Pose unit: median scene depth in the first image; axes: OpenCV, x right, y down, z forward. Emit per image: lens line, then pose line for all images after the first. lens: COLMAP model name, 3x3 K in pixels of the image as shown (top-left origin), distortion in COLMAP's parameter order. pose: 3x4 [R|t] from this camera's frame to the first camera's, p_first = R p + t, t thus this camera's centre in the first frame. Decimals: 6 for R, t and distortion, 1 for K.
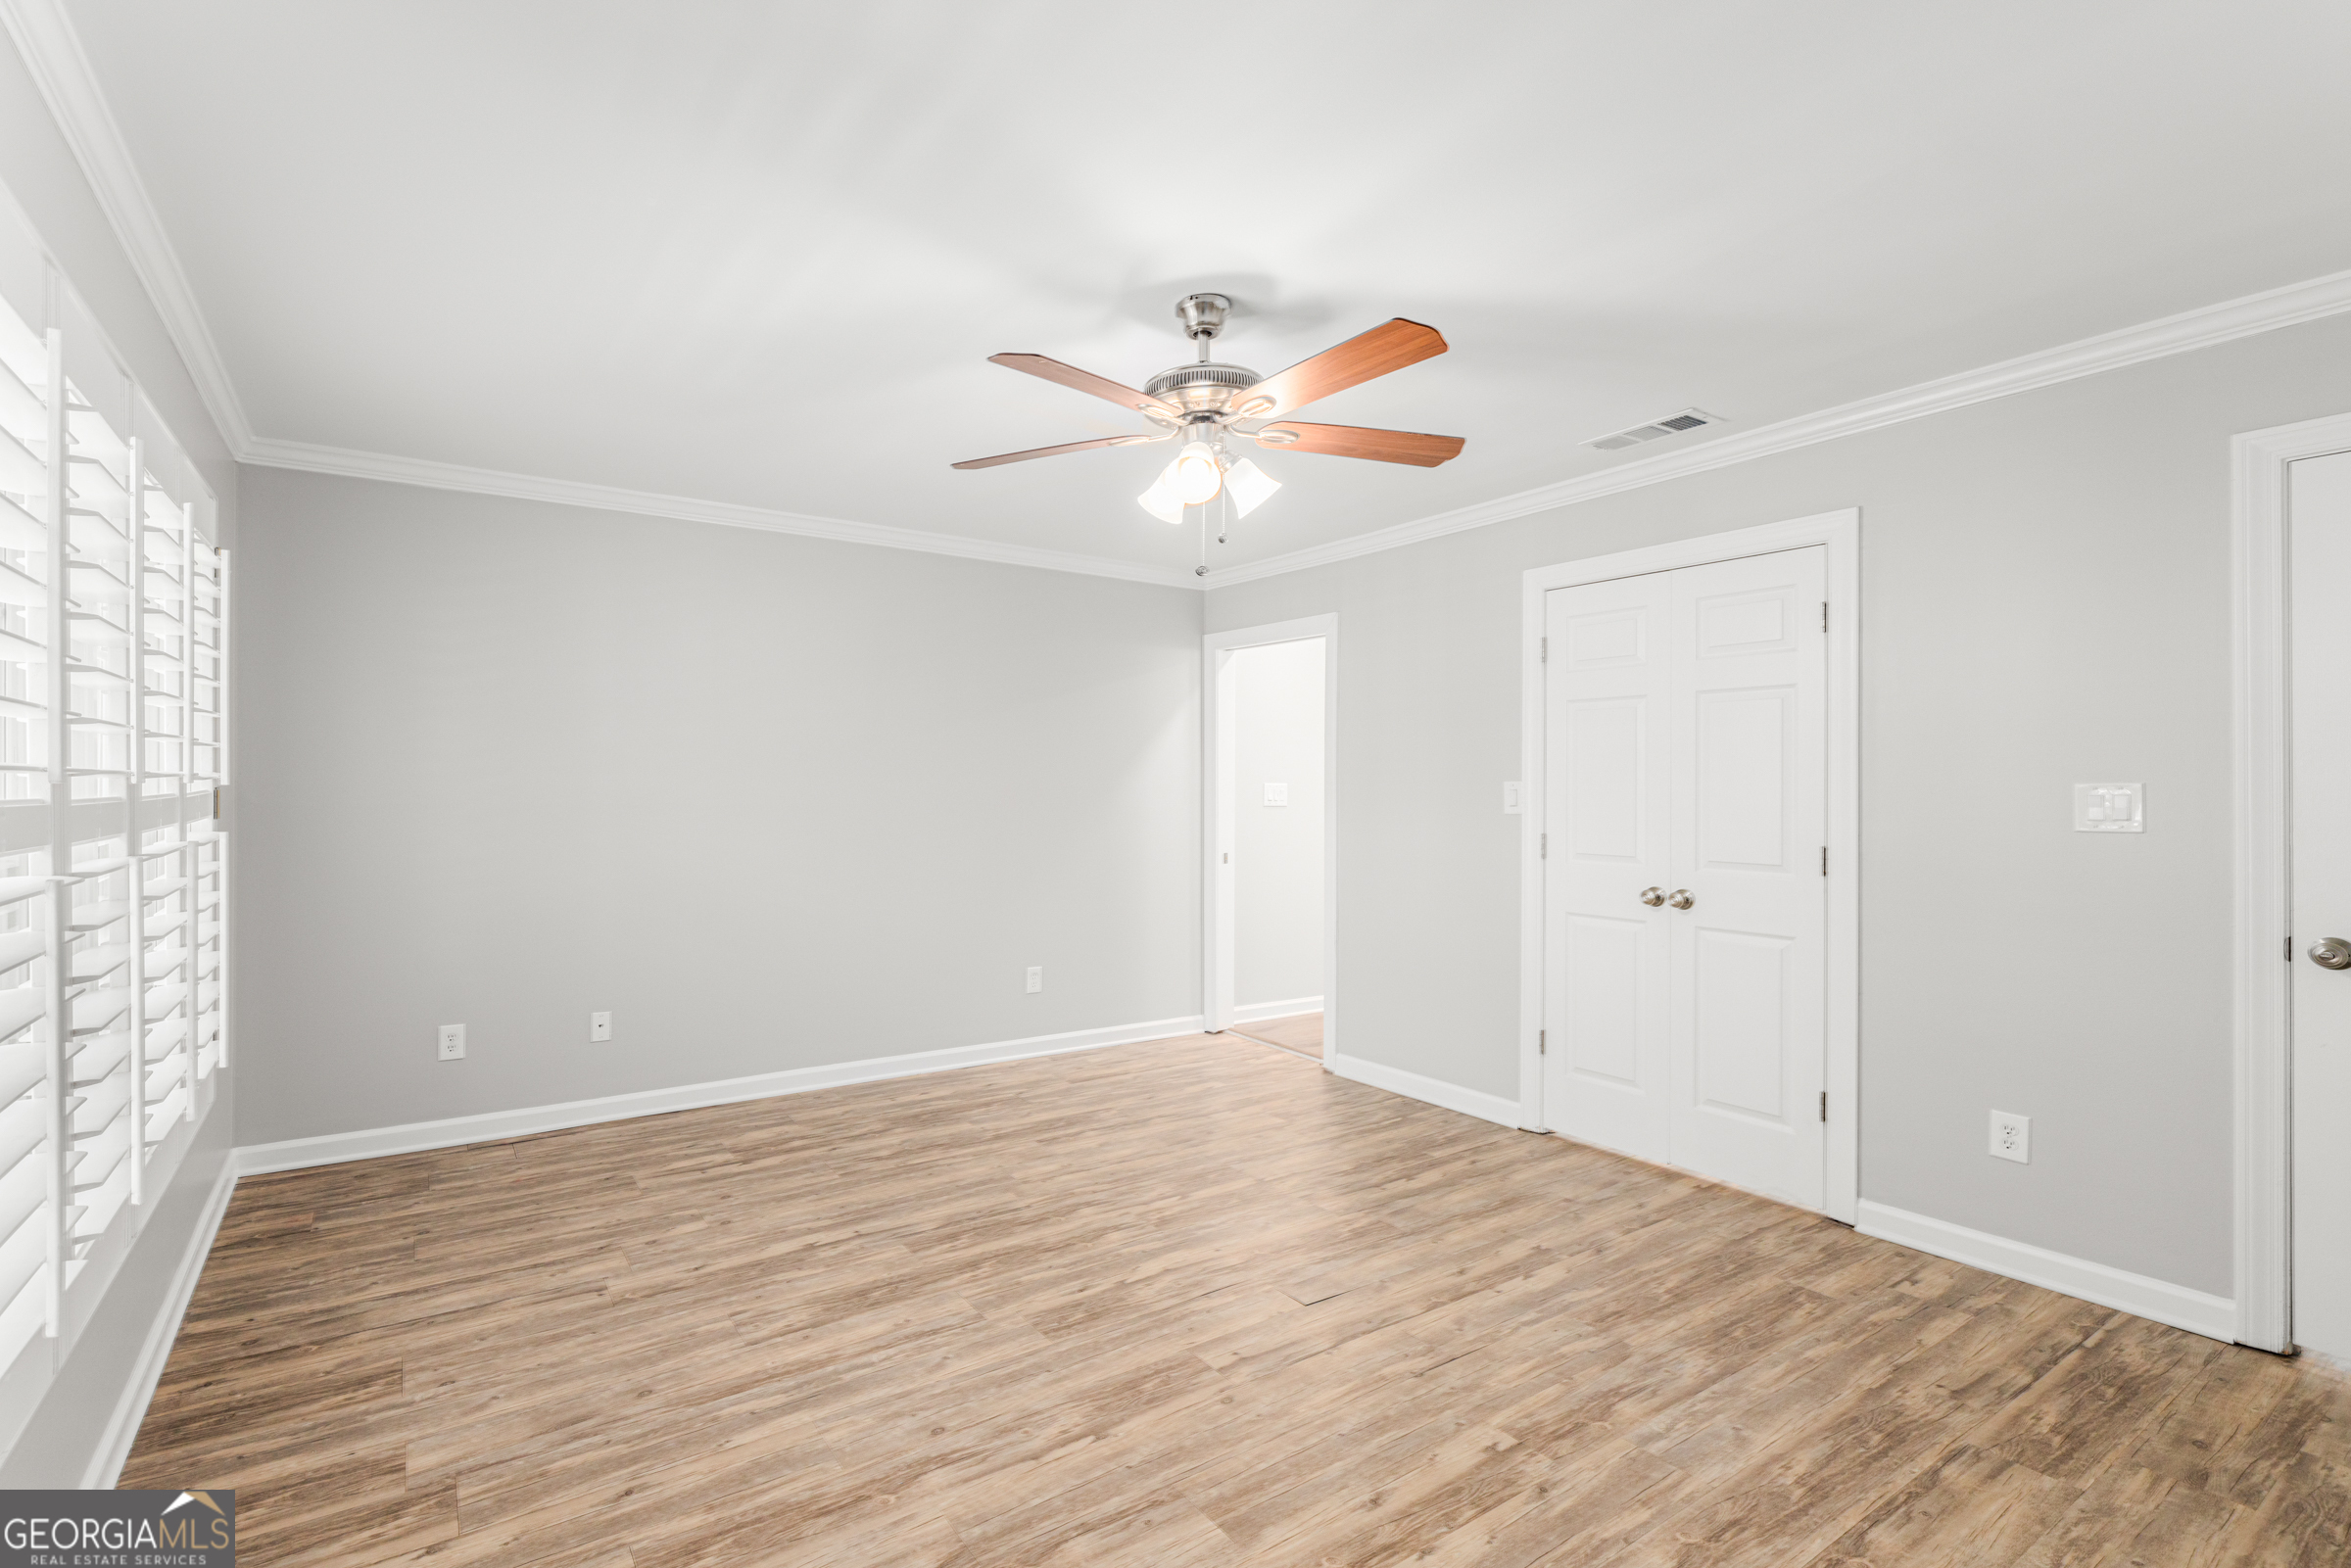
lens RADIAL K [[1146.2, 0, 1130.5], [0, 1146.2, 780.5], [0, 0, 1]] dist [0.001342, -0.000201]
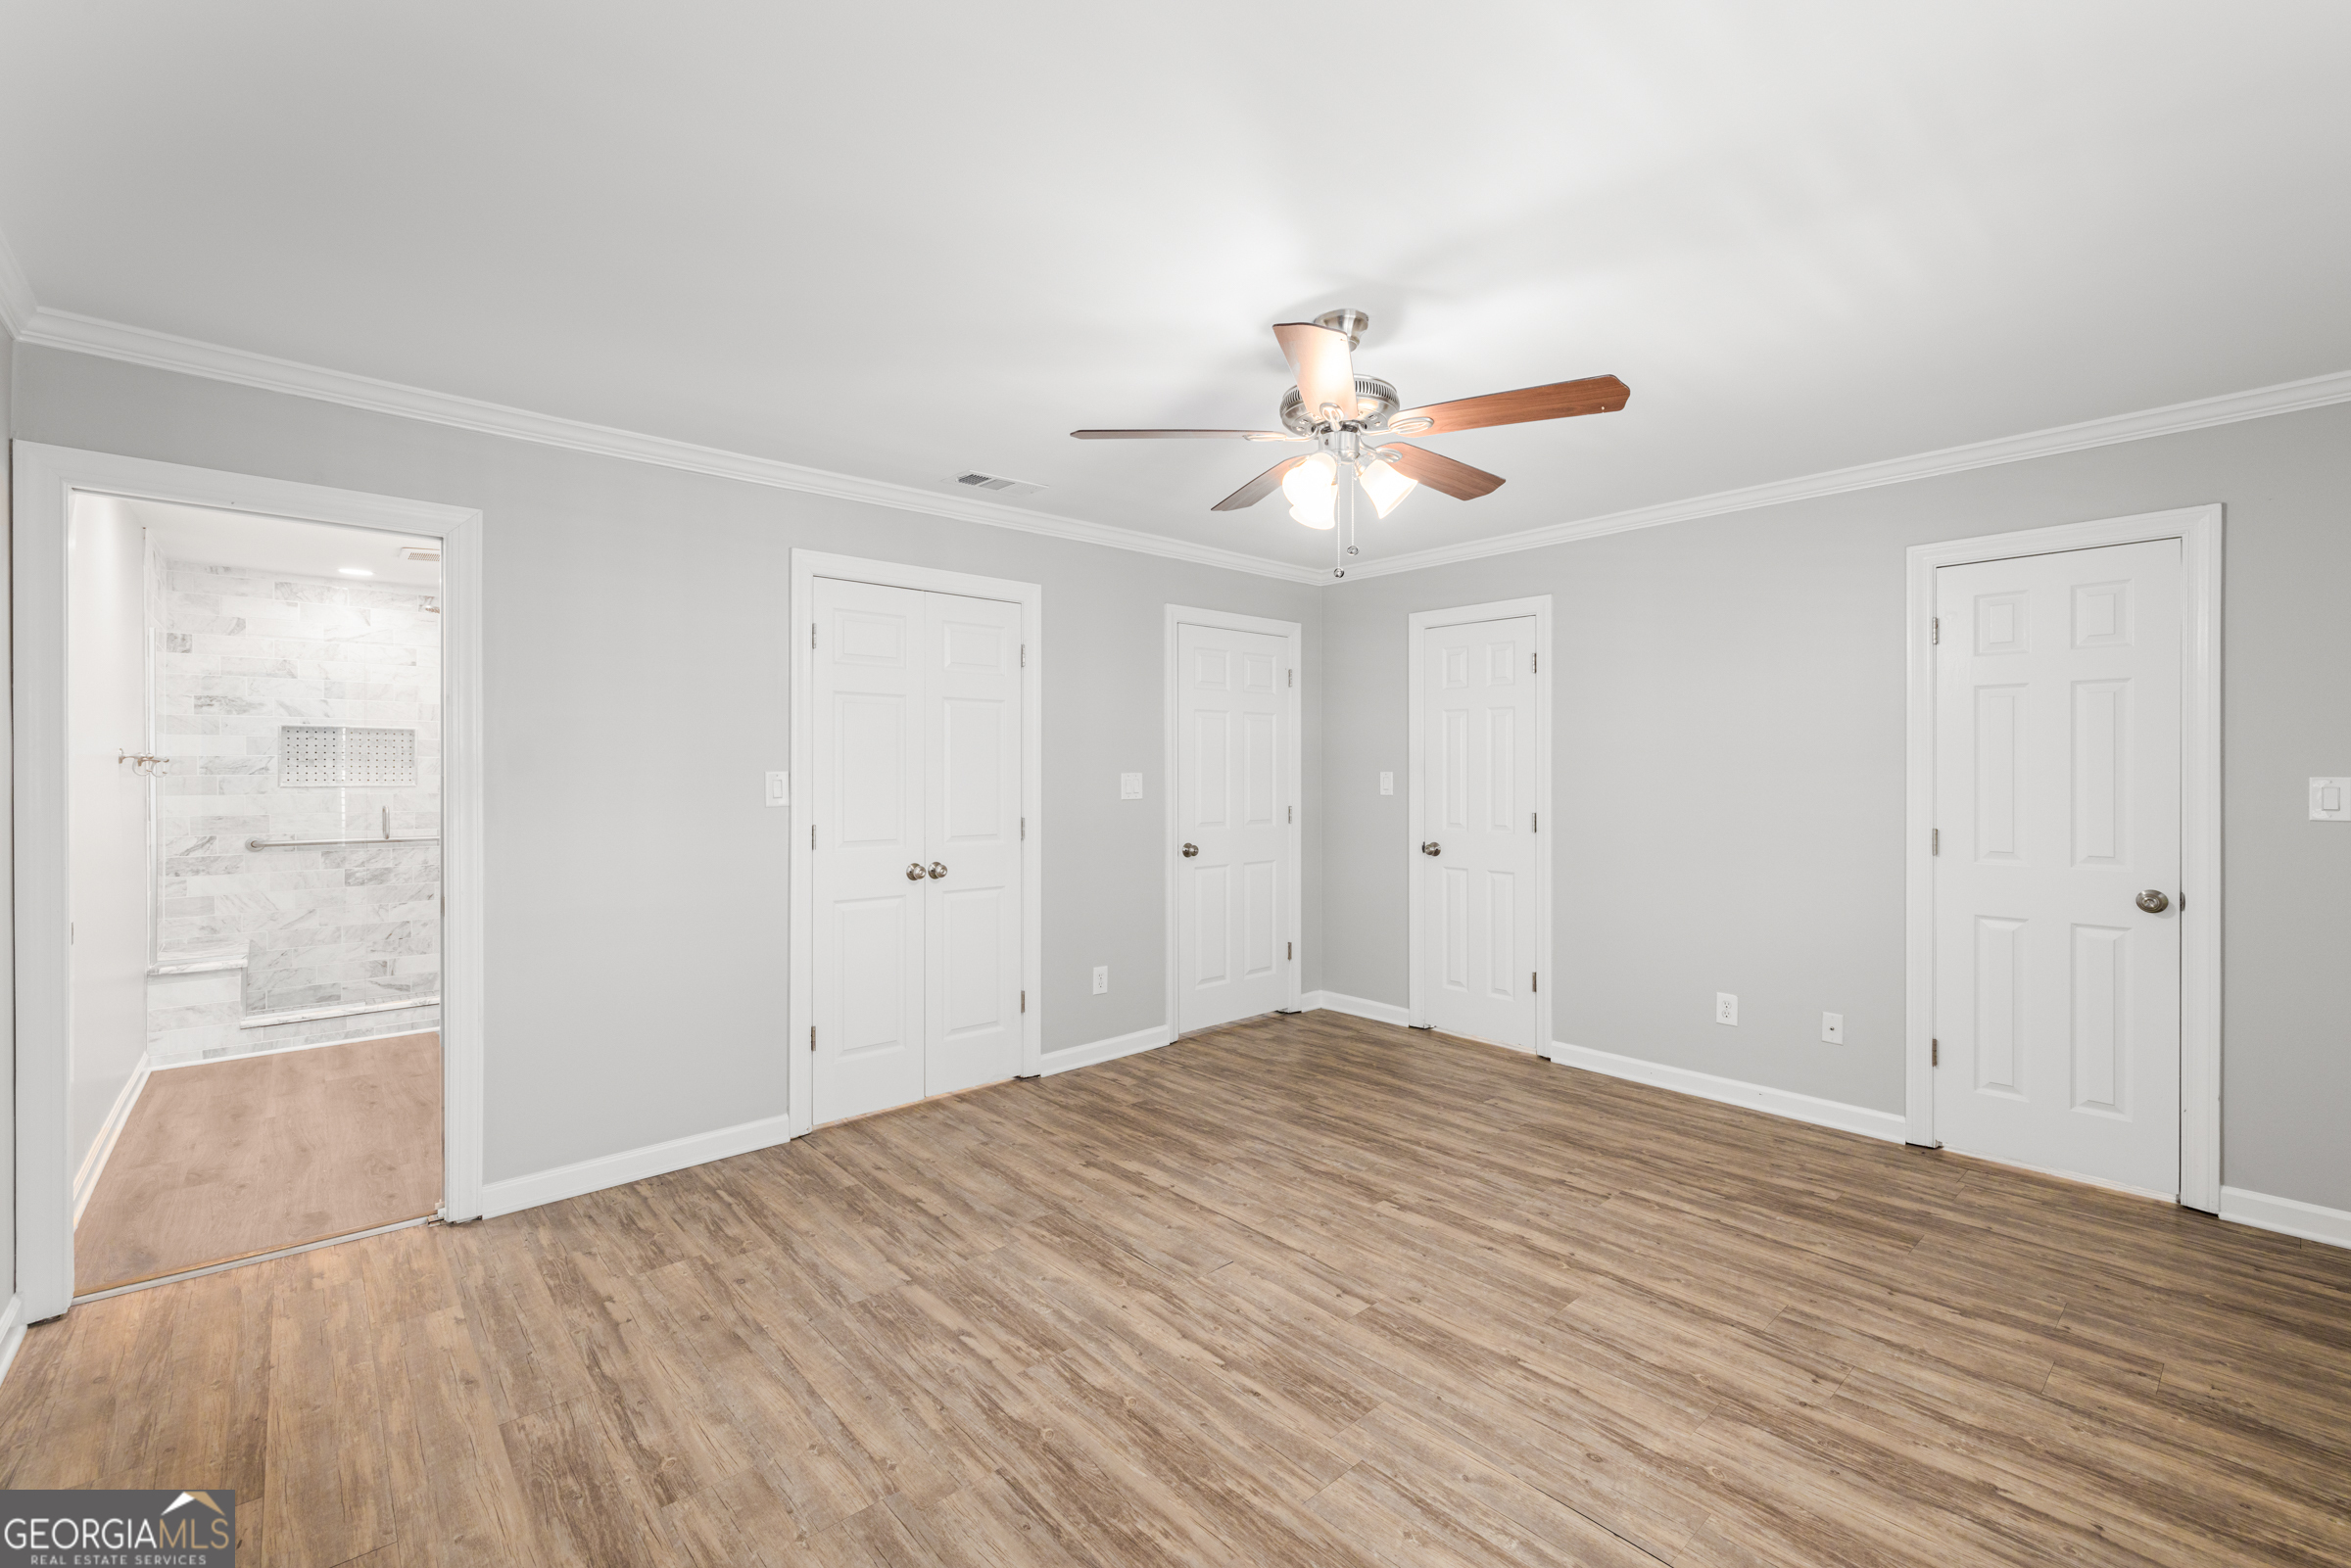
lens RADIAL K [[987.3, 0, 1172.1], [0, 987.3, 777.3], [0, 0, 1]] dist [-0.000467, -0.000096]
pose [[-0.155064, -0.006306, 0.987884, -0.644348], [-0.004733, 0.999973, 0.005640, -0.000492], [-0.987893, -0.003801, -0.155090, 1.034497]]
